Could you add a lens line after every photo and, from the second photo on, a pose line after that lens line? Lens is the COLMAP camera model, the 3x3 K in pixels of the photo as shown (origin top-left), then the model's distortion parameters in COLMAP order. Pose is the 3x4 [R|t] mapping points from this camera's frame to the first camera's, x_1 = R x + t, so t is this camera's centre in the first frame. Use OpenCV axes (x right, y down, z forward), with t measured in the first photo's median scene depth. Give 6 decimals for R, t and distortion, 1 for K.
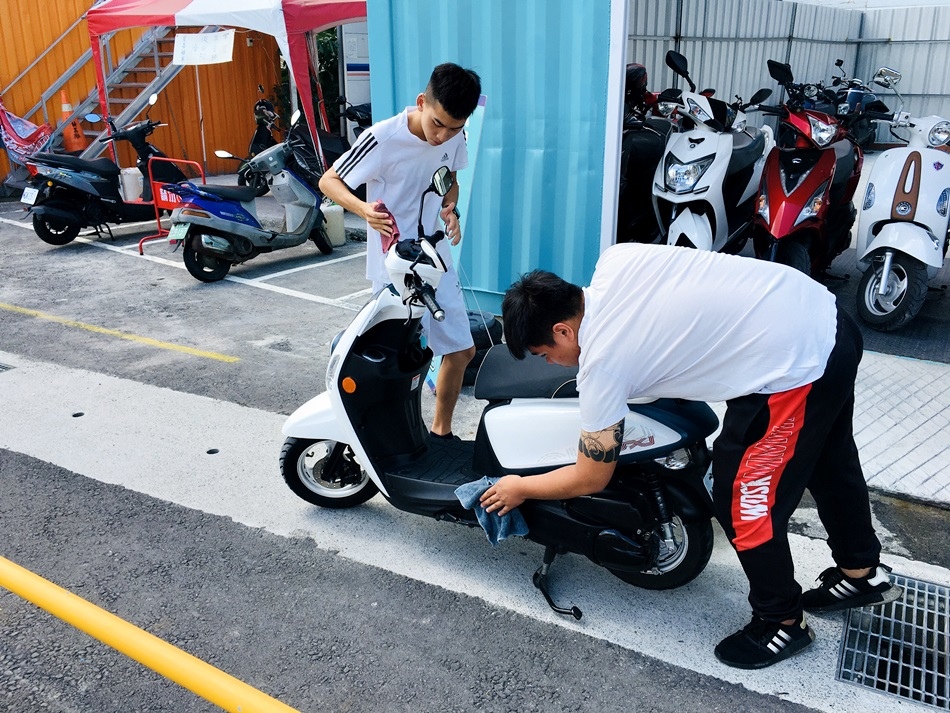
lens RADIAL K [[822.4, 0, 474.3], [0, 822.4, 354.9], [0, 0, 1]] dist [0.005936, -0.024284]
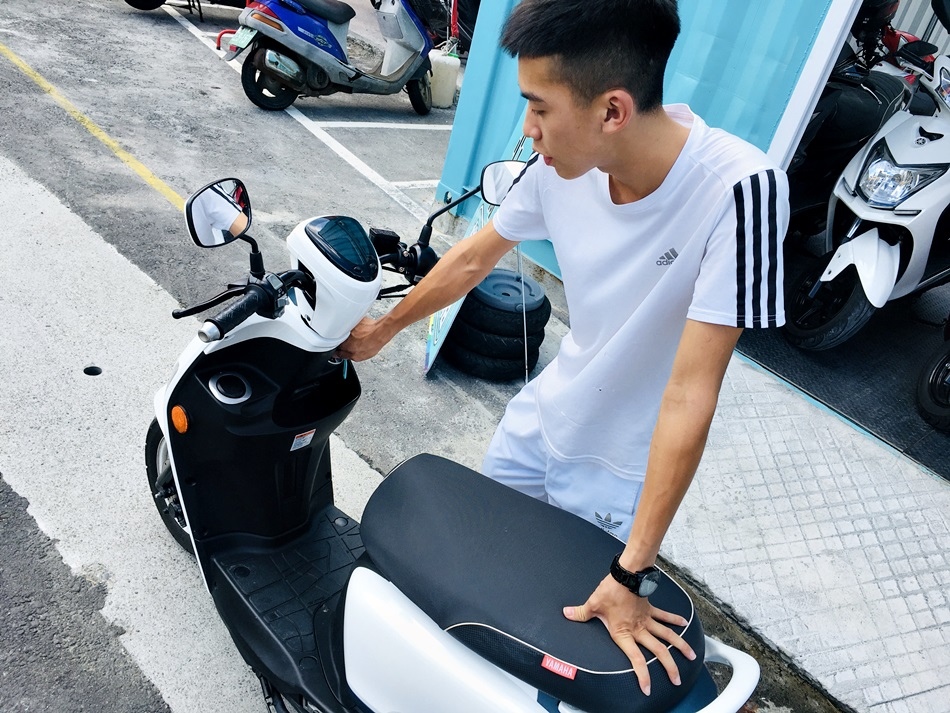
lens RADIAL K [[822.4, 0, 474.4], [0, 822.4, 357.3], [0, 0, 1]] dist [0.005936, -0.024284]
pose [[0.937851, 0.330521, -0.105788, 0.043886], [-0.307280, 0.932559, 0.189509, -0.082786], [0.161290, -0.145225, 0.976164, 0.212131]]
